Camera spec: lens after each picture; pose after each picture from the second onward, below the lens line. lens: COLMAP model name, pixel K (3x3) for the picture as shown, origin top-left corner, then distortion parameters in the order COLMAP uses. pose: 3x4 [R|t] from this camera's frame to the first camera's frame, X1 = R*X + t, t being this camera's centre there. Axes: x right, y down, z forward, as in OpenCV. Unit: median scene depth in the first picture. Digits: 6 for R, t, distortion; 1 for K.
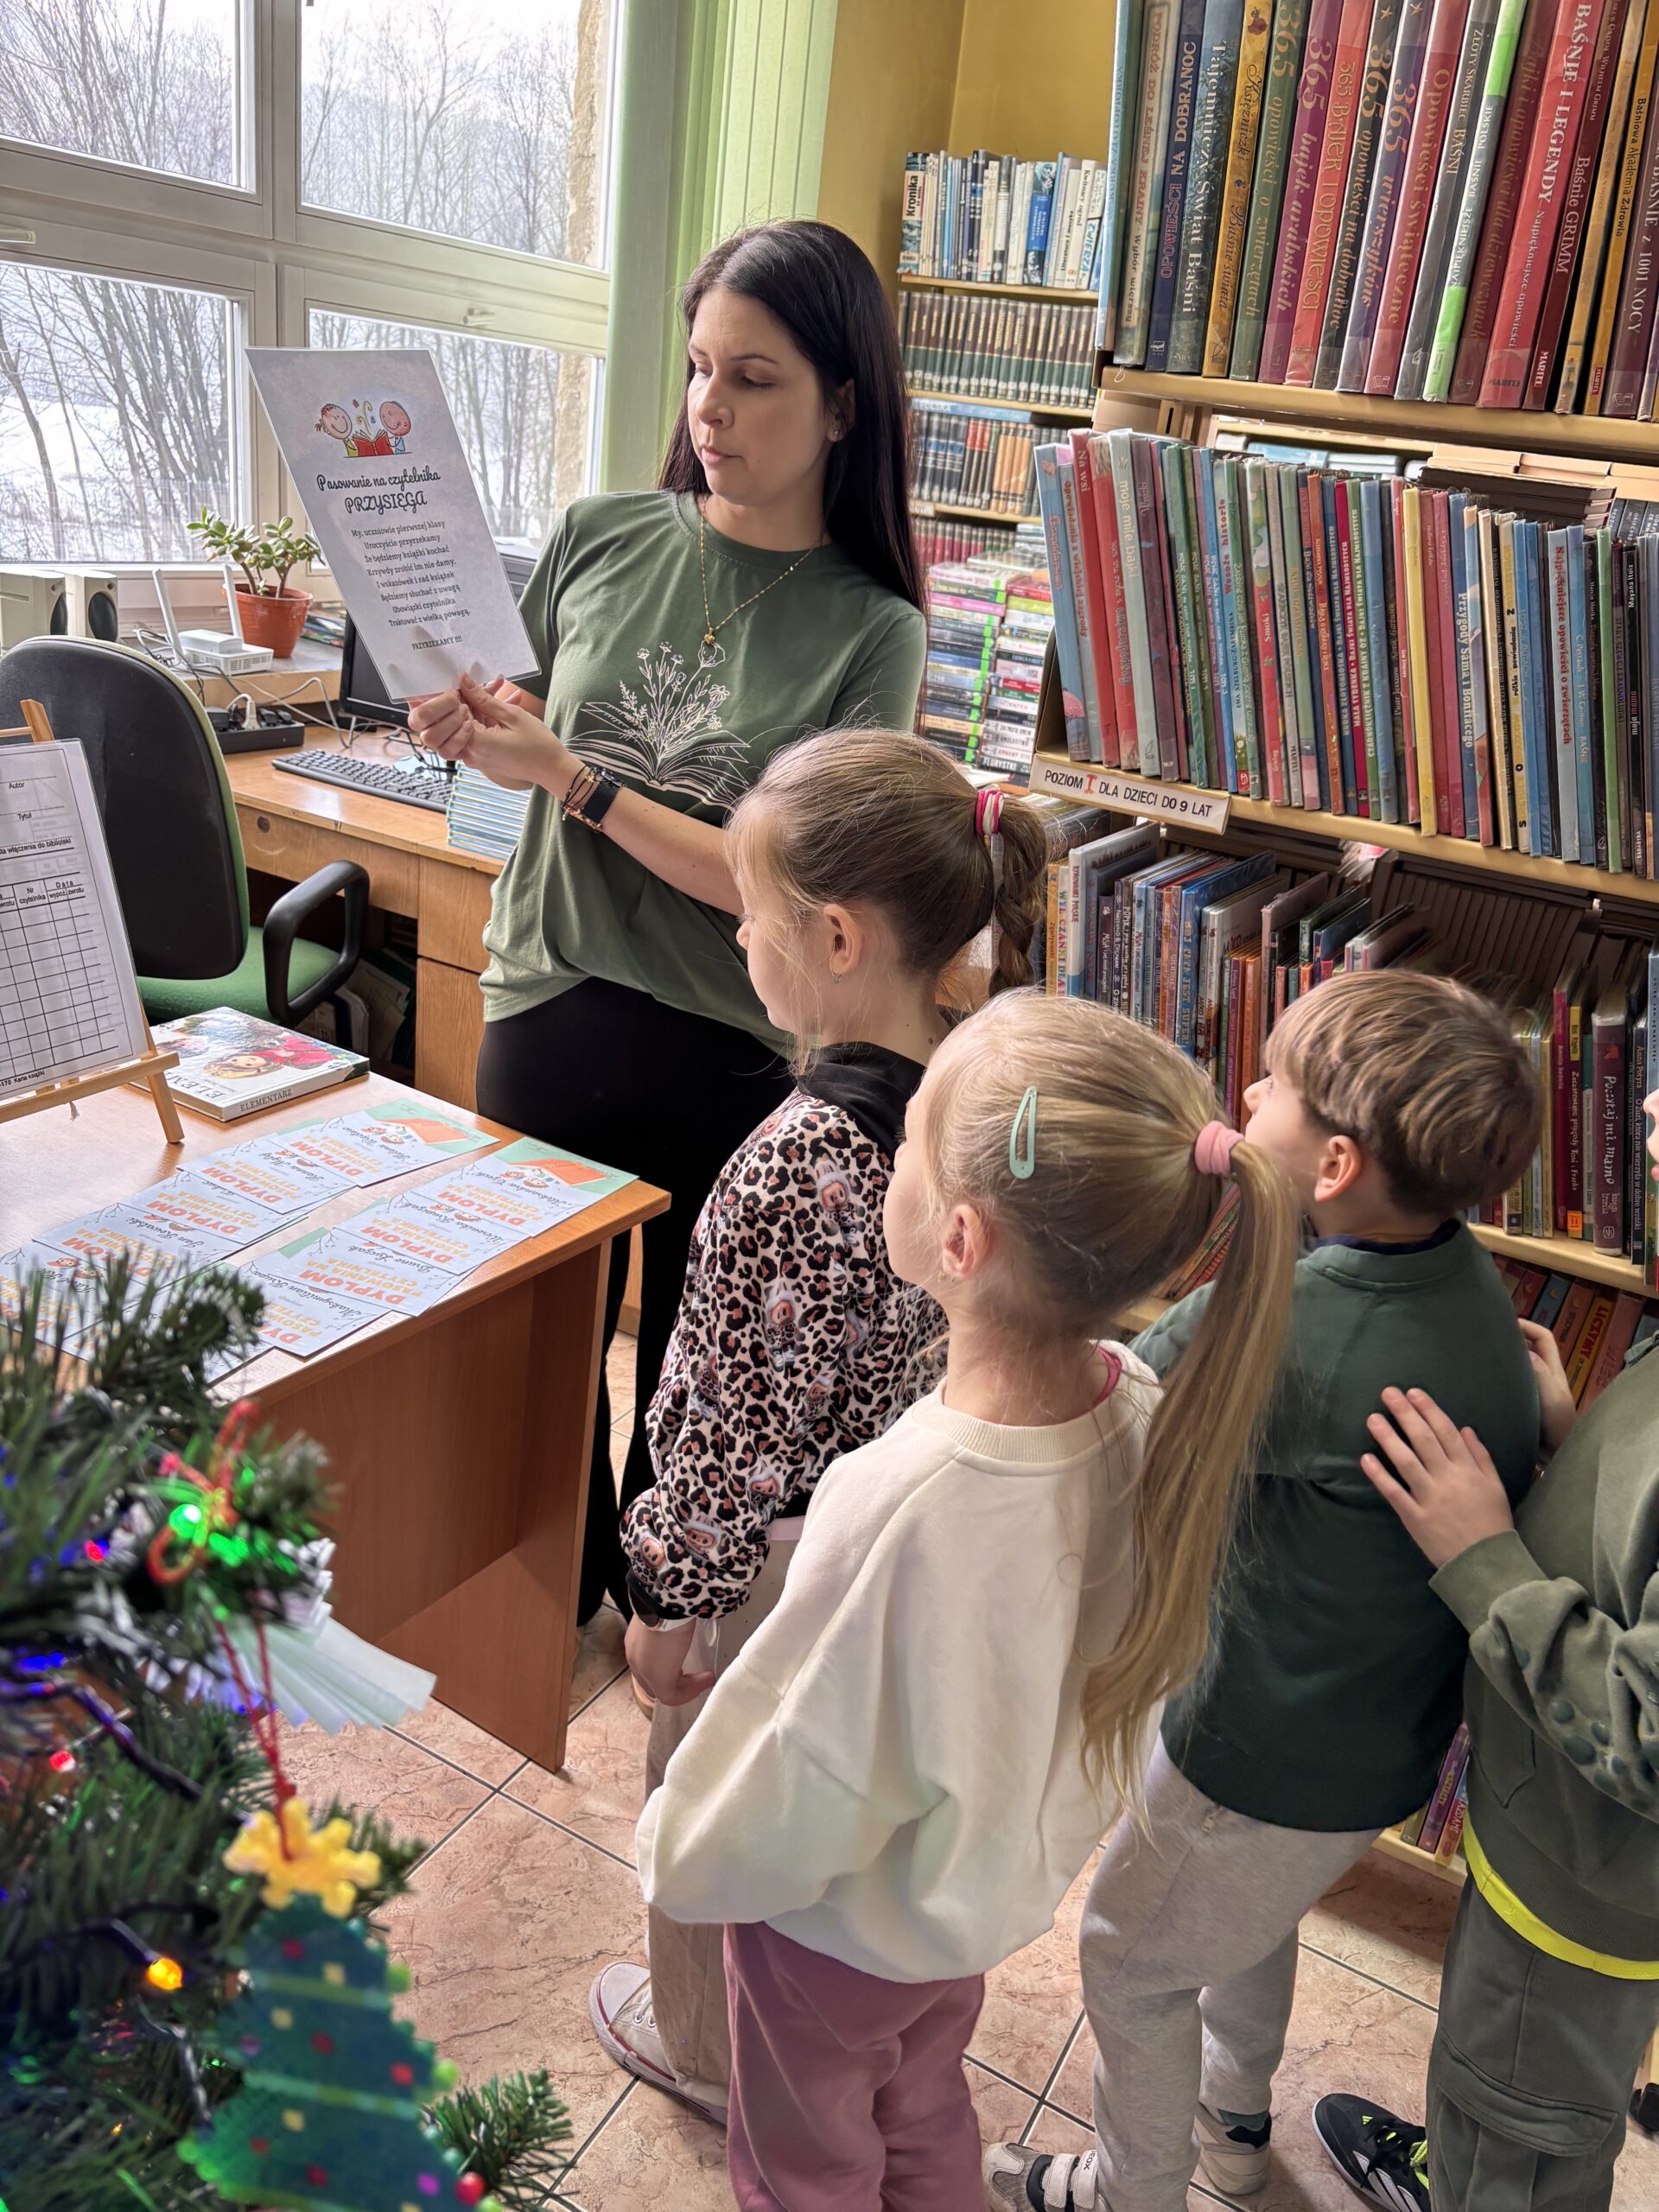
lens RADIAL K [[1720.5, 0, 839.5], [0, 1720.5, 1120.1], [0, 0, 1]] dist [0.024712, -0.022868]
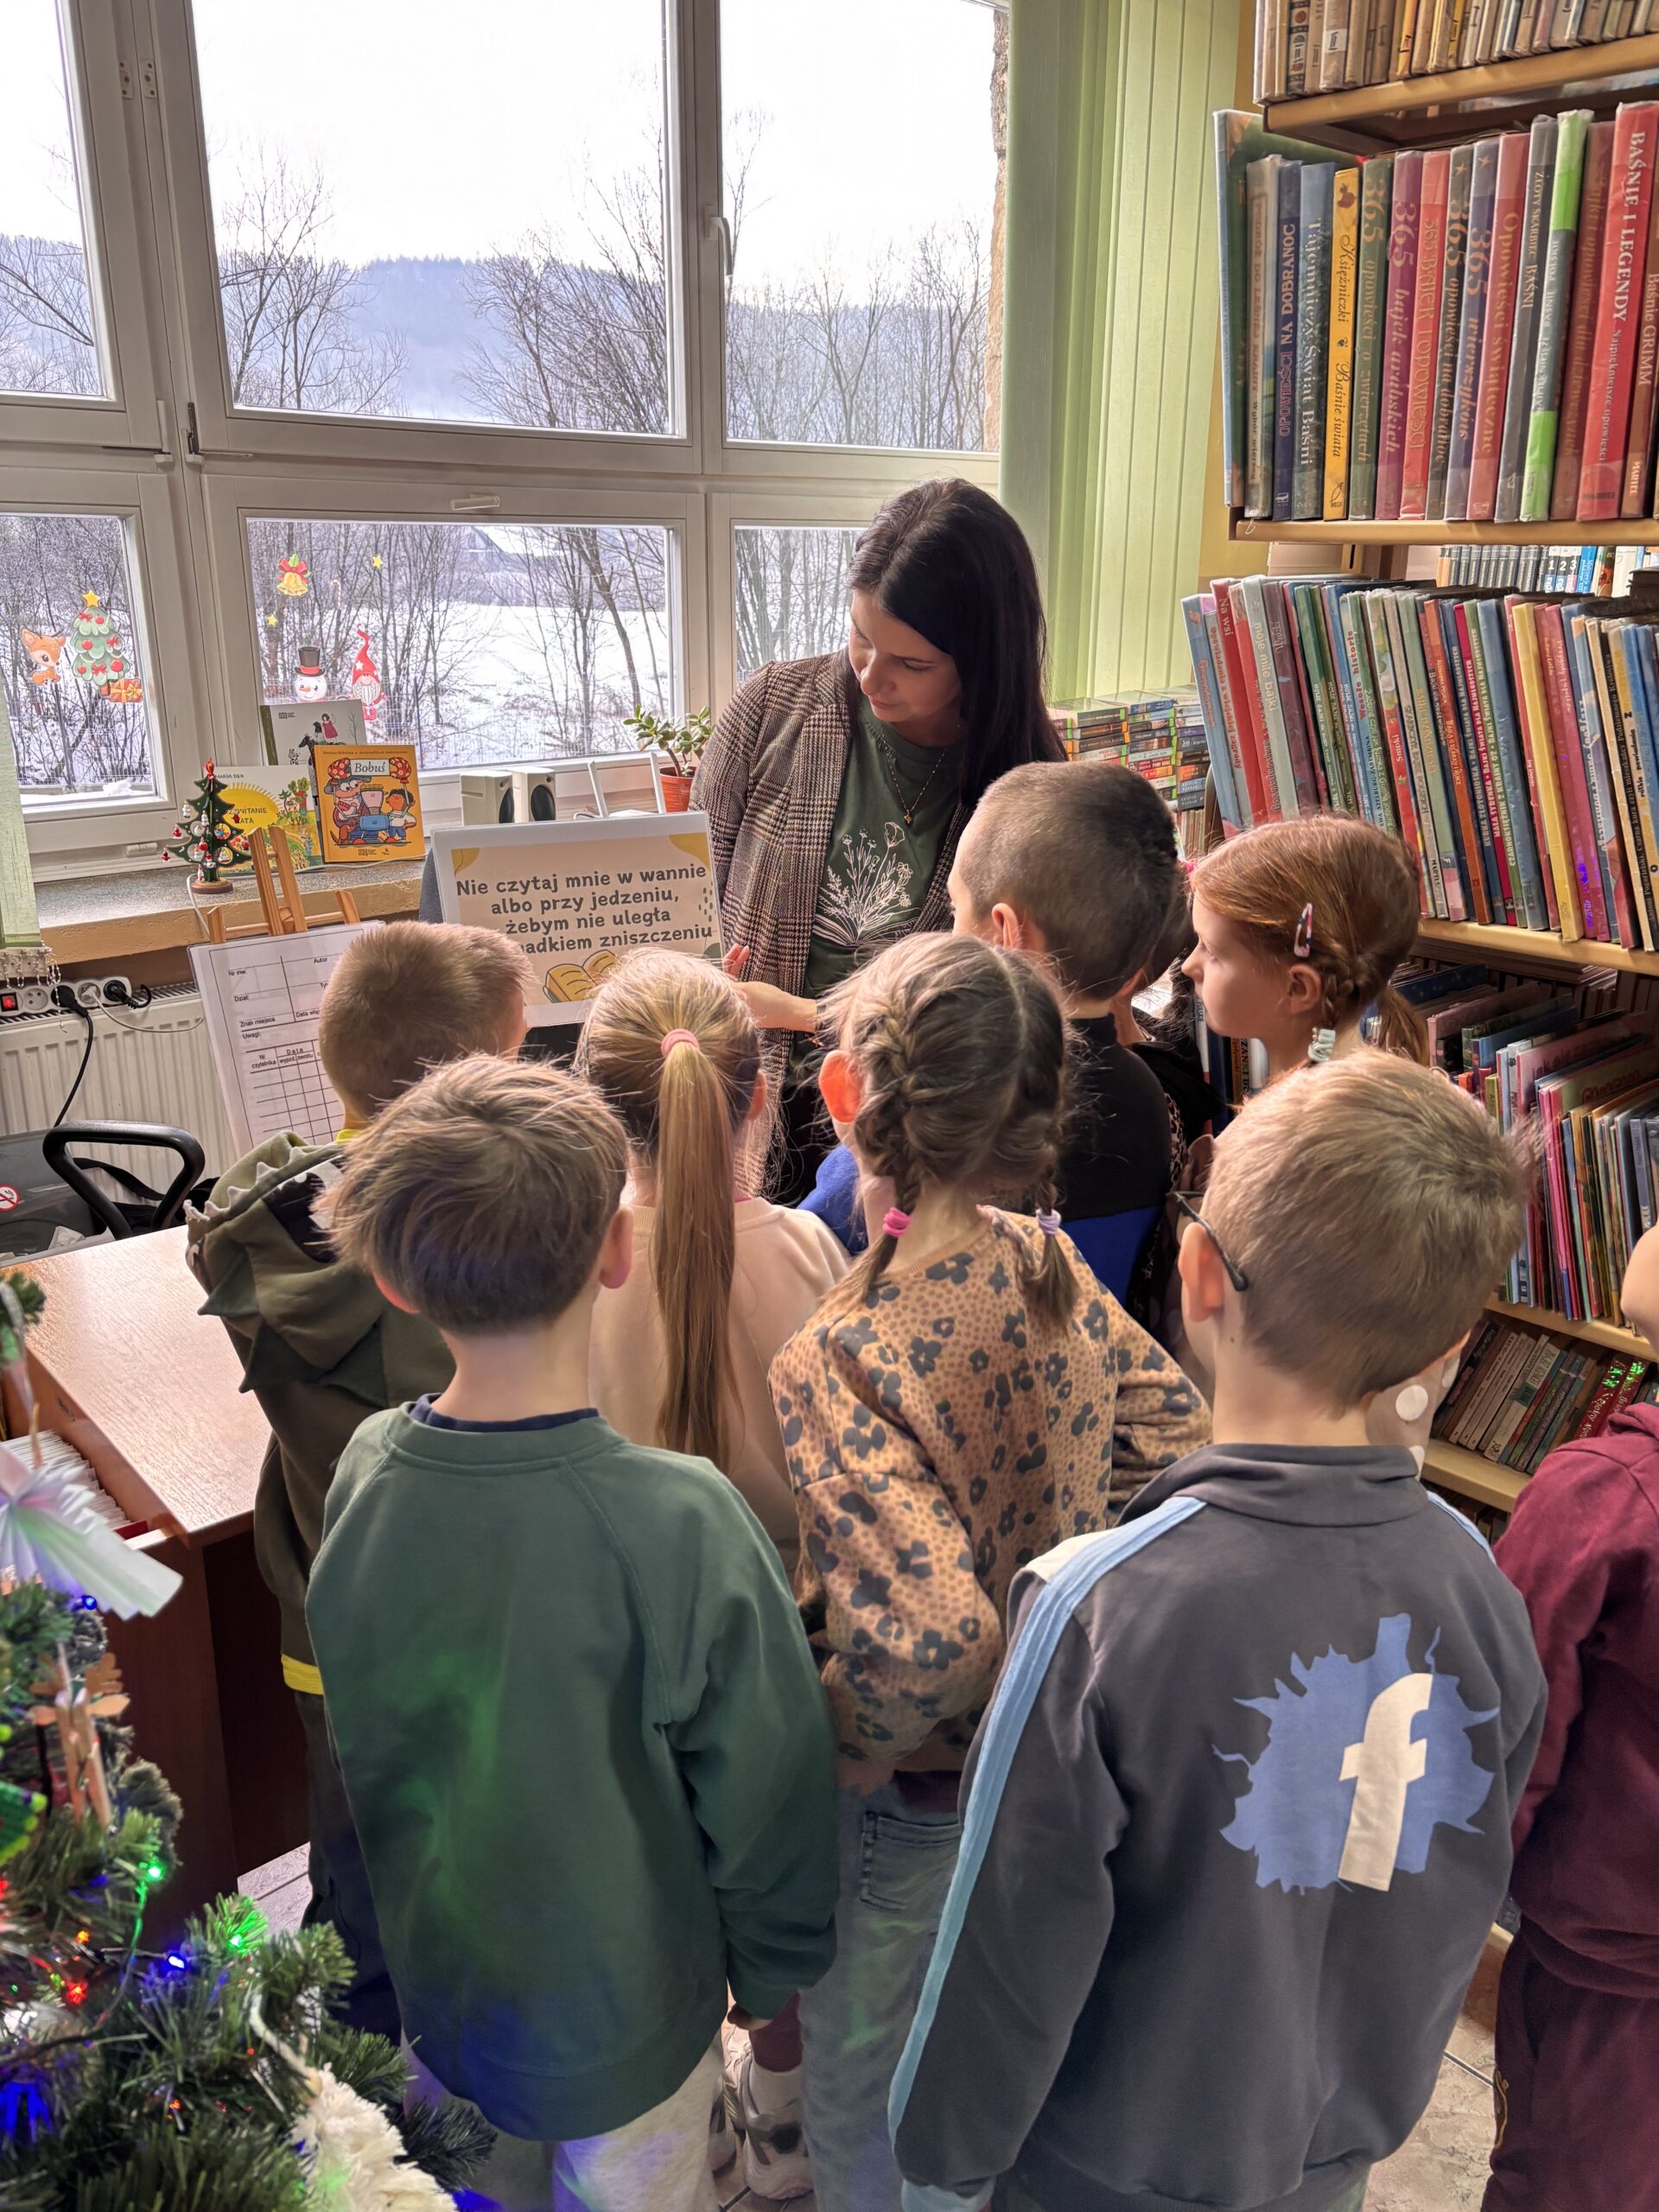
lens RADIAL K [[1720.5, 0, 846.4], [0, 1720.5, 1128.5], [0, 0, 1]] dist [0.024712, -0.022868]
pose [[0.944407, -0.006925, -0.328706, 0.284387], [-0.016526, 0.997515, -0.068495, 0.018305], [0.328363, 0.070119, 0.941945, -0.066885]]
